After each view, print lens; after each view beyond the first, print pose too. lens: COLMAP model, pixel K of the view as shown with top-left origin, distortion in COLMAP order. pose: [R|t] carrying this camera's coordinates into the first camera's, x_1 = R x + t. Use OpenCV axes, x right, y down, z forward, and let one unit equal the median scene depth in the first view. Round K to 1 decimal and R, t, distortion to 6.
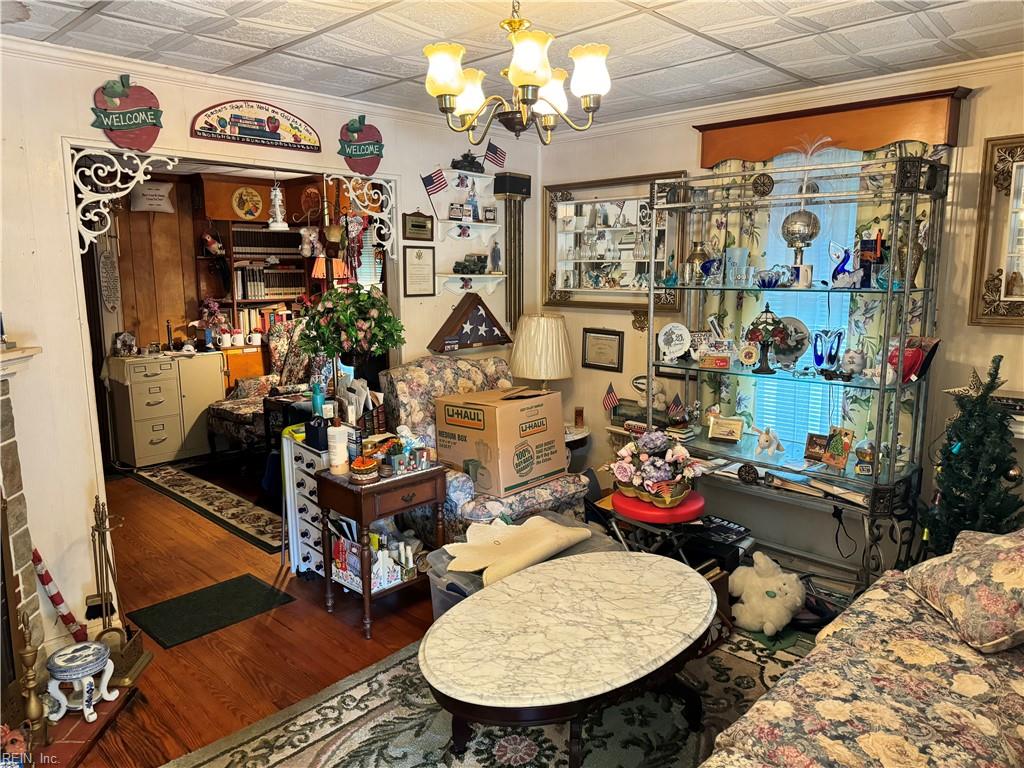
lens RADIAL K [[719.9, 0, 512.0], [0, 719.9, 384.0], [0, 0, 1]] dist [0.102476, -0.137442]
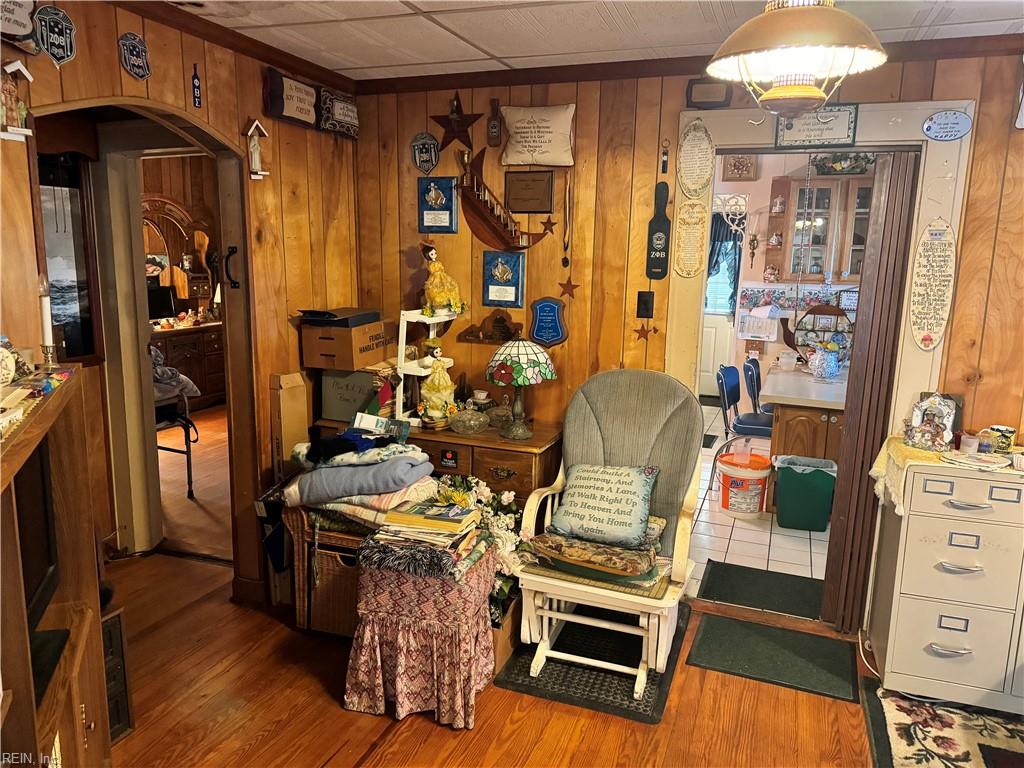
lens RADIAL K [[732.7, 0, 513.4], [0, 732.7, 380.4], [0, 0, 1]] dist [0.081948, -0.092608]
pose [[0.405094, 0.169273, -0.898468, -0.354473], [-0.173543, 0.979082, 0.106215, -0.137321], [0.897653, 0.112896, 0.425996, 0.918592]]
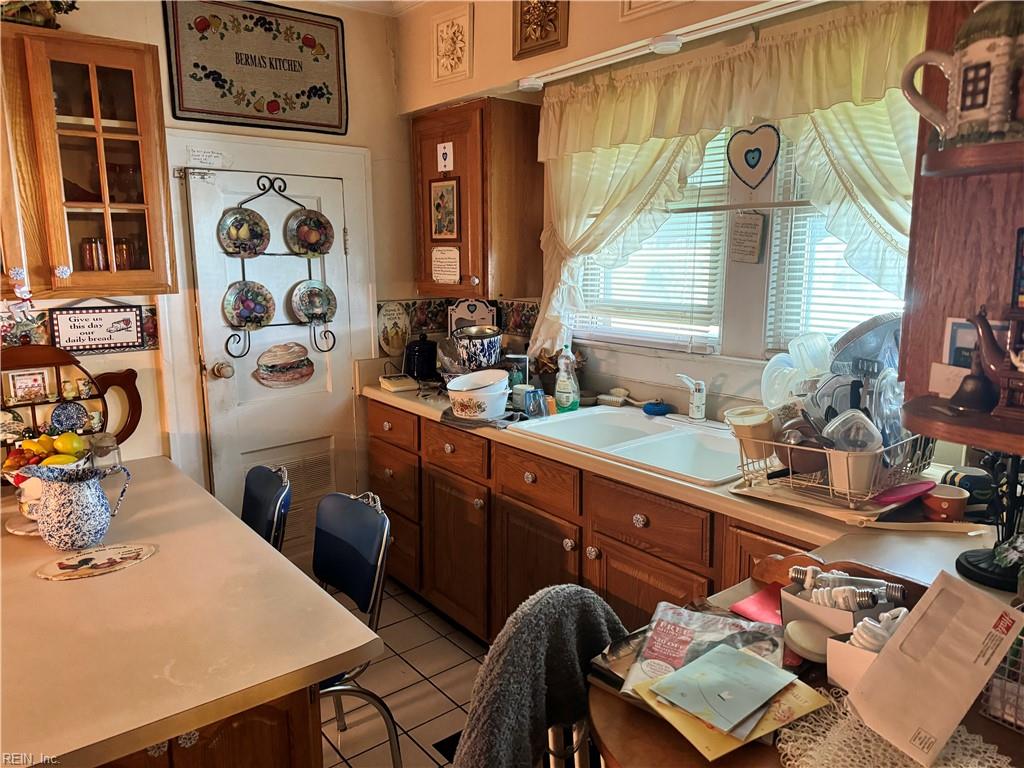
lens RADIAL K [[732.7, 0, 513.4], [0, 732.7, 380.4], [0, 0, 1]] dist [0.081948, -0.092608]
pose [[0.992407, 0.019385, -0.121464, -1.074177], [-0.018015, 0.999761, 0.012365, -0.236266], [0.121675, -0.010083, 0.992519, 1.617908]]
